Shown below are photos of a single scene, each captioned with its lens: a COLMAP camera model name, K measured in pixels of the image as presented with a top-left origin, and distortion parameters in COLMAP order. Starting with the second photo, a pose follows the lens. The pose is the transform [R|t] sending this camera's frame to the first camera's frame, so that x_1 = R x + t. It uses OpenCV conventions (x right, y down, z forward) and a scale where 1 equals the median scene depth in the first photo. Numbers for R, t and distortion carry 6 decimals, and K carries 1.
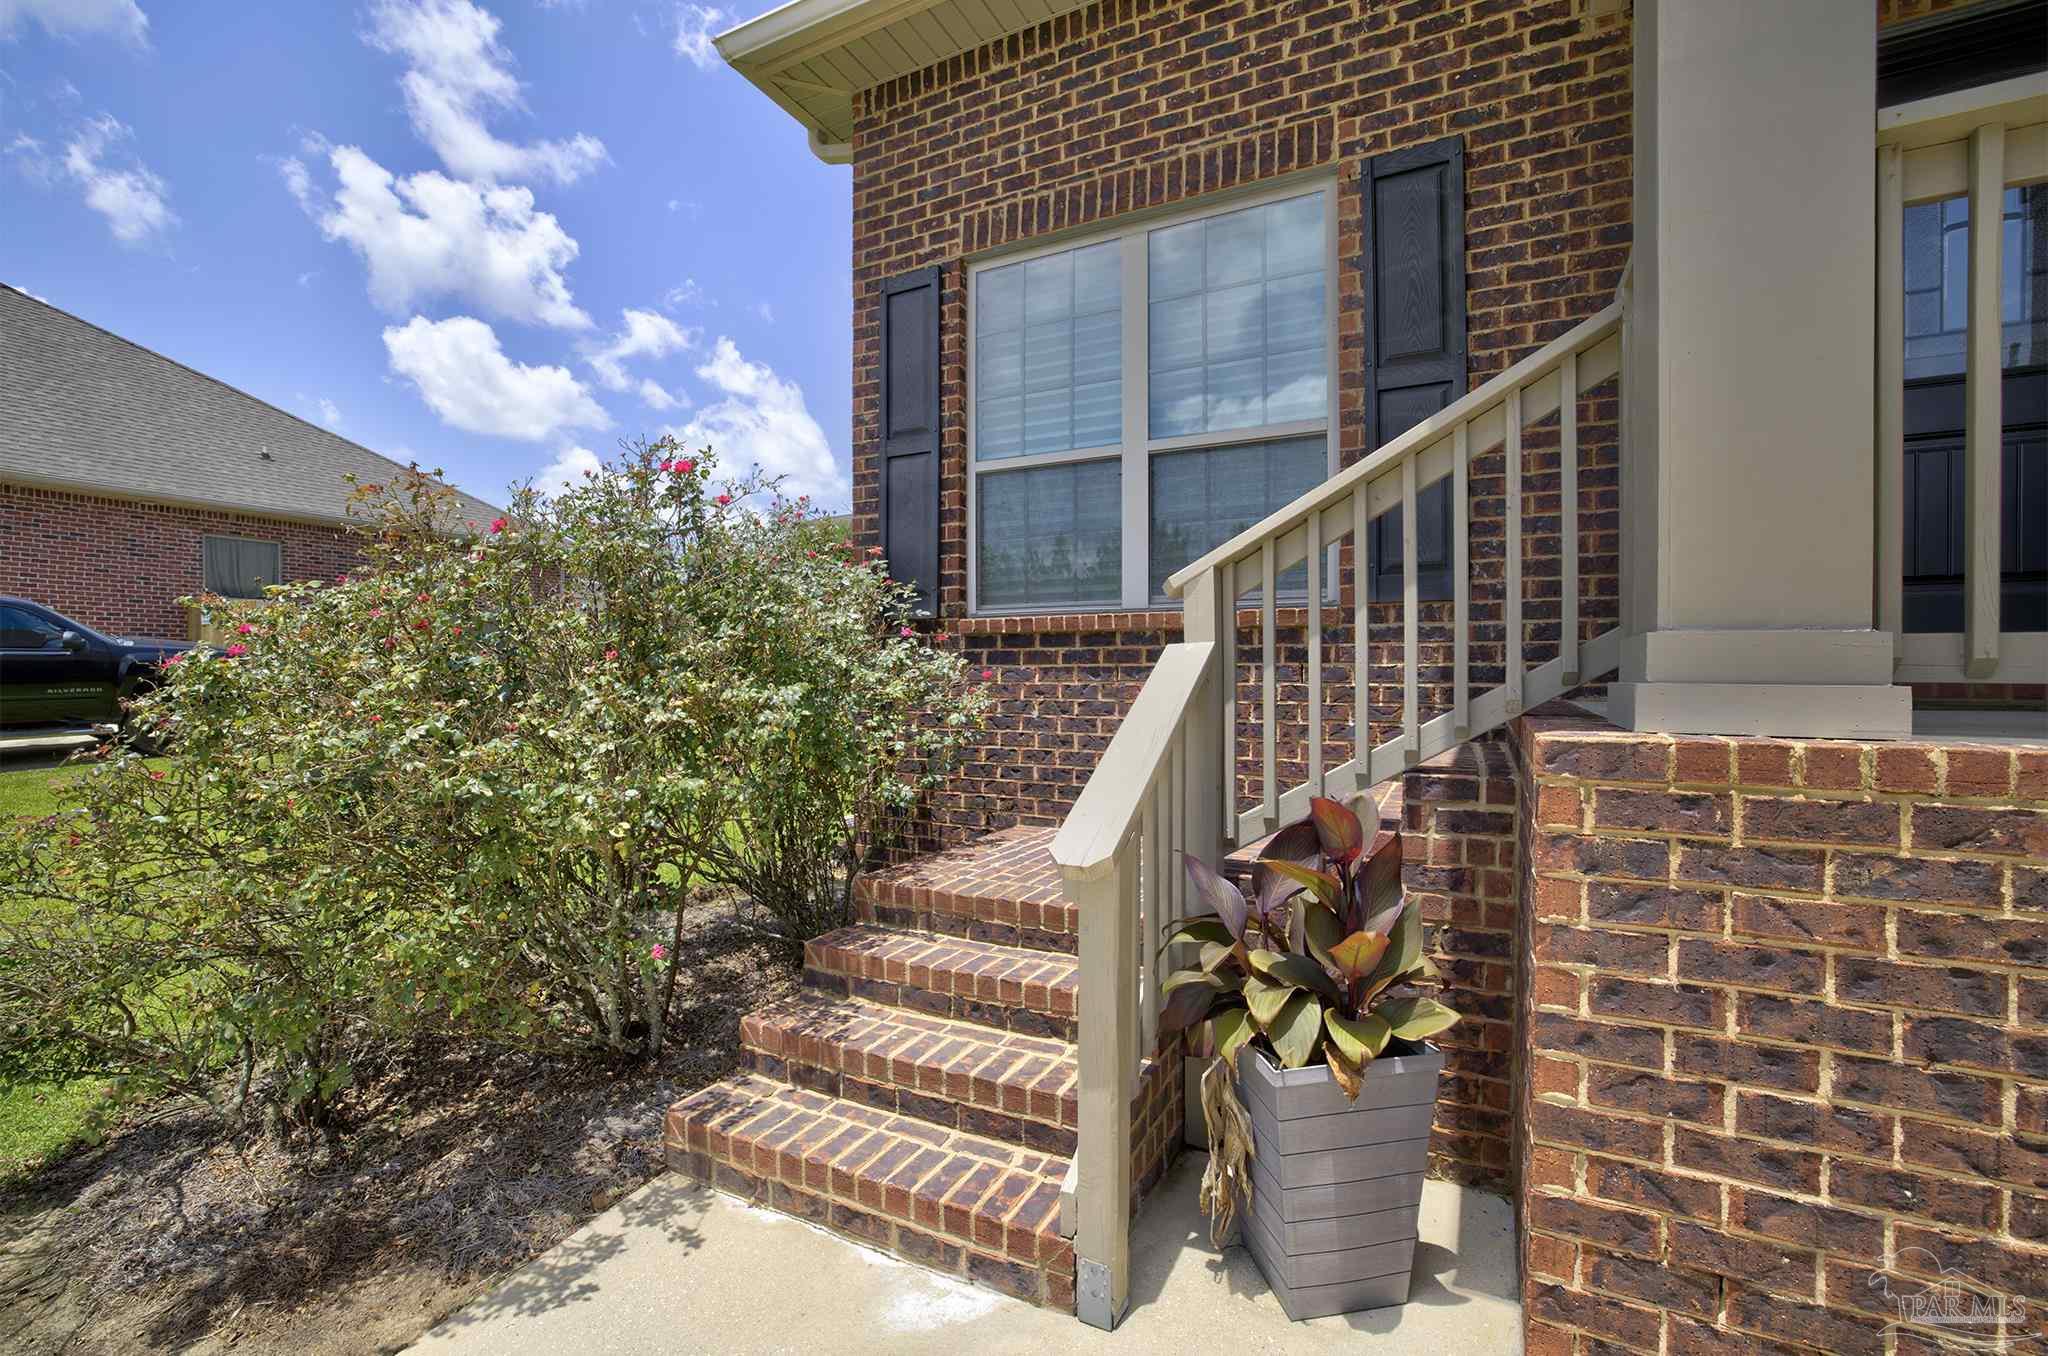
lens RADIAL K [[865.3, 0, 1020.4], [0, 865.3, 680.3], [0, 0, 1]] dist [-0.025928, 0.017802]
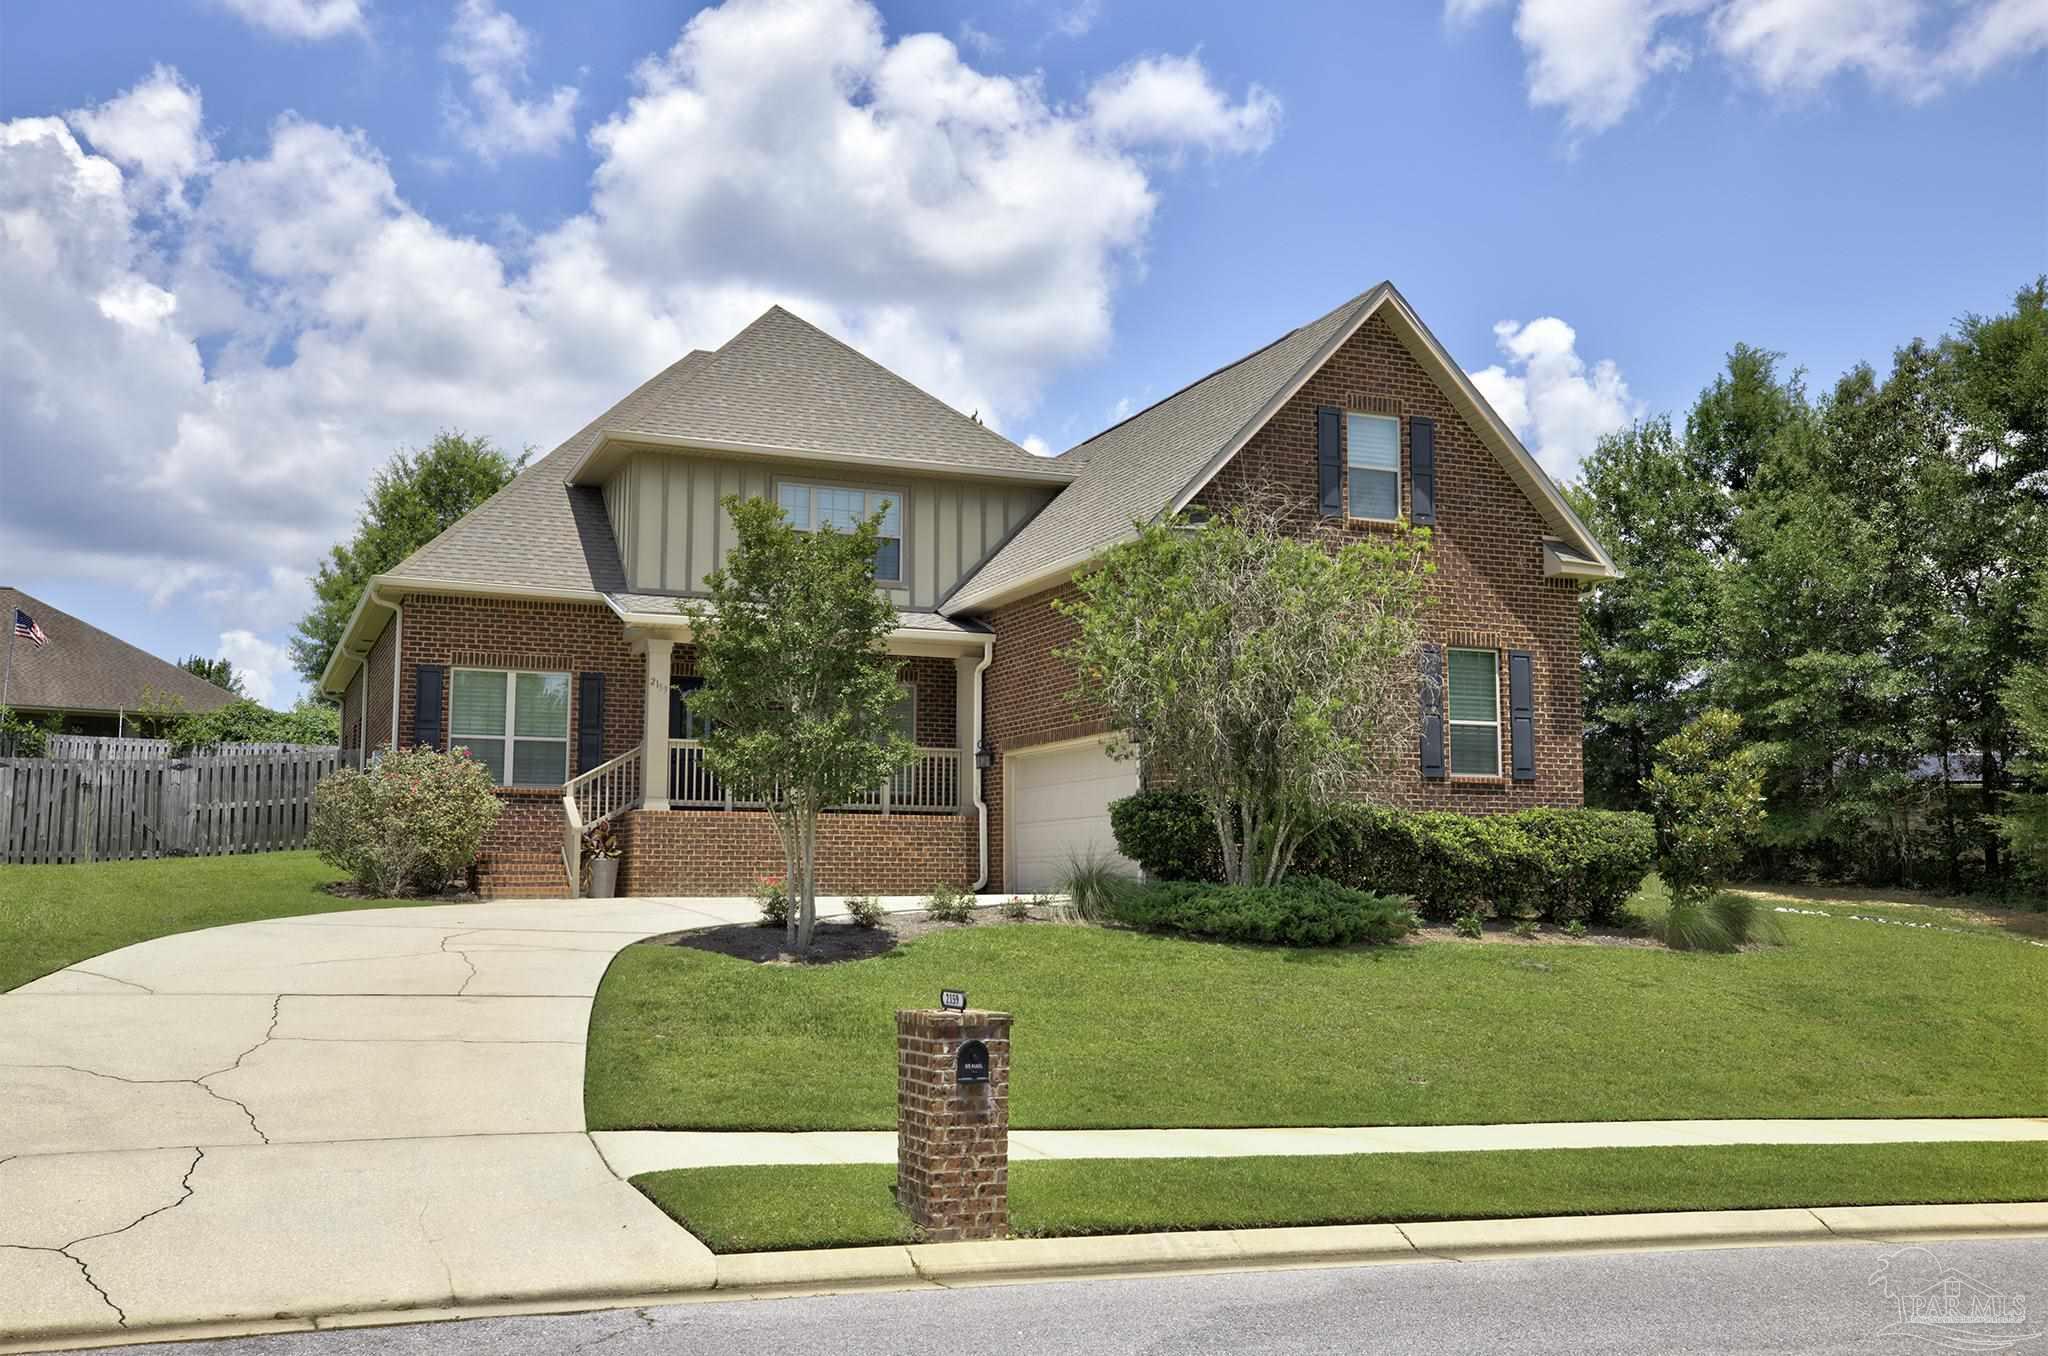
lens RADIAL K [[1977.0, 0, 1025.6], [0, 1977.0, 668.5], [0, 0, 1]] dist [0.014870, 0.008956]
pose [[0.647032, 0.093893, 0.756659, -4.563699], [0.005962, 0.991735, -0.128162, 0.468369], [-0.762439, 0.087436, 0.641125, -5.635034]]
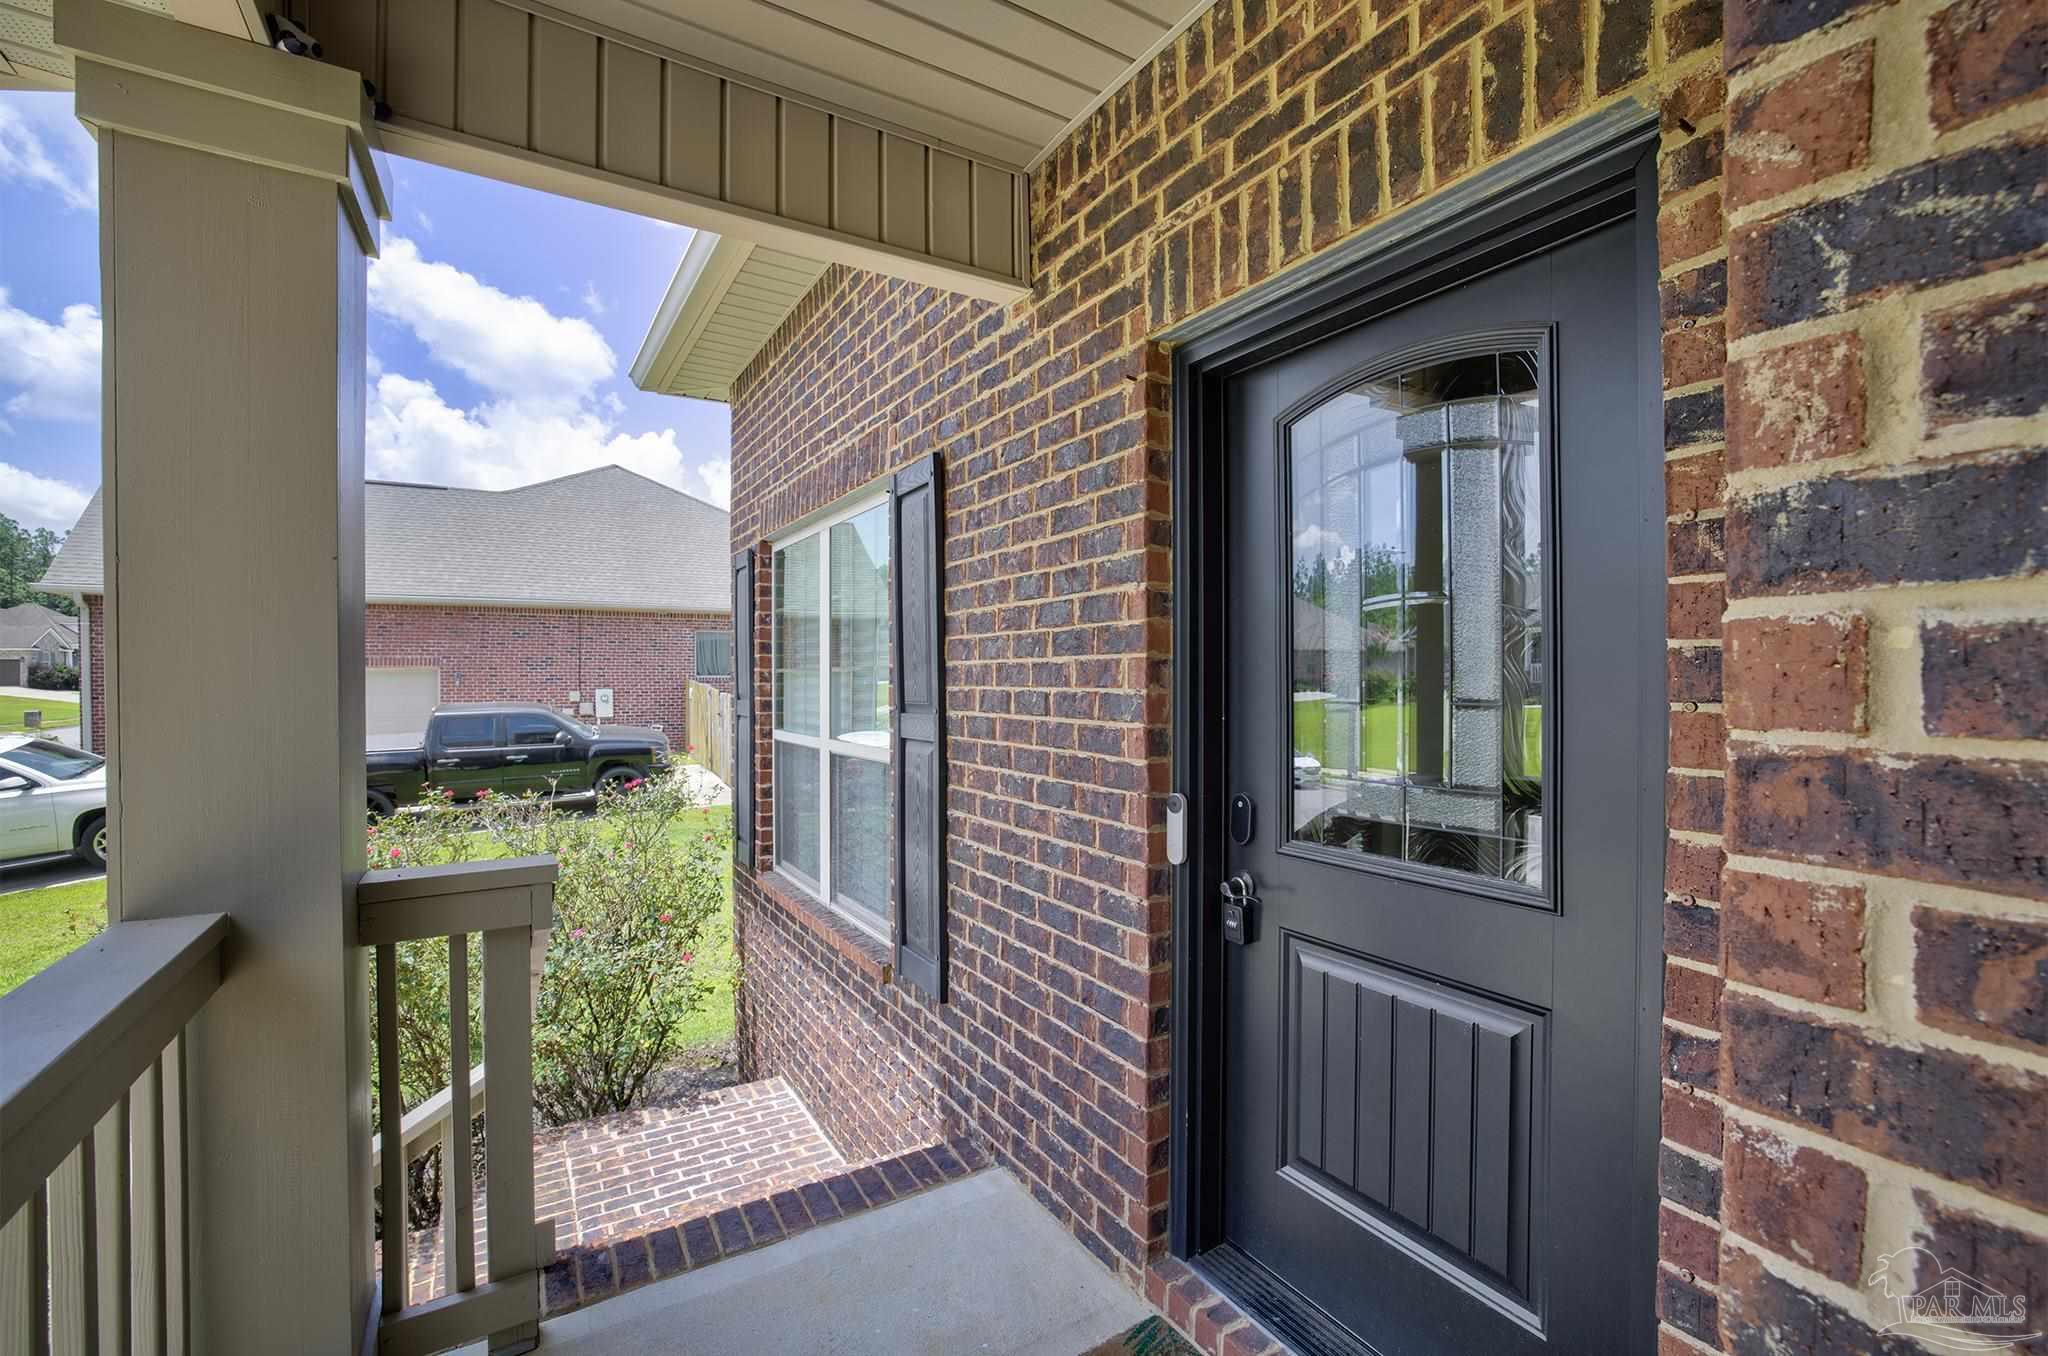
lens RADIAL K [[865.3, 0, 1020.4], [0, 865.3, 680.3], [0, 0, 1]] dist [-0.025928, 0.017802]
pose [[0.858041, 0.000861, -0.513580, 0.594818], [-0.001201, 0.999999, -0.000330, -0.239560], [0.513579, 0.000900, 0.858042, 0.183871]]
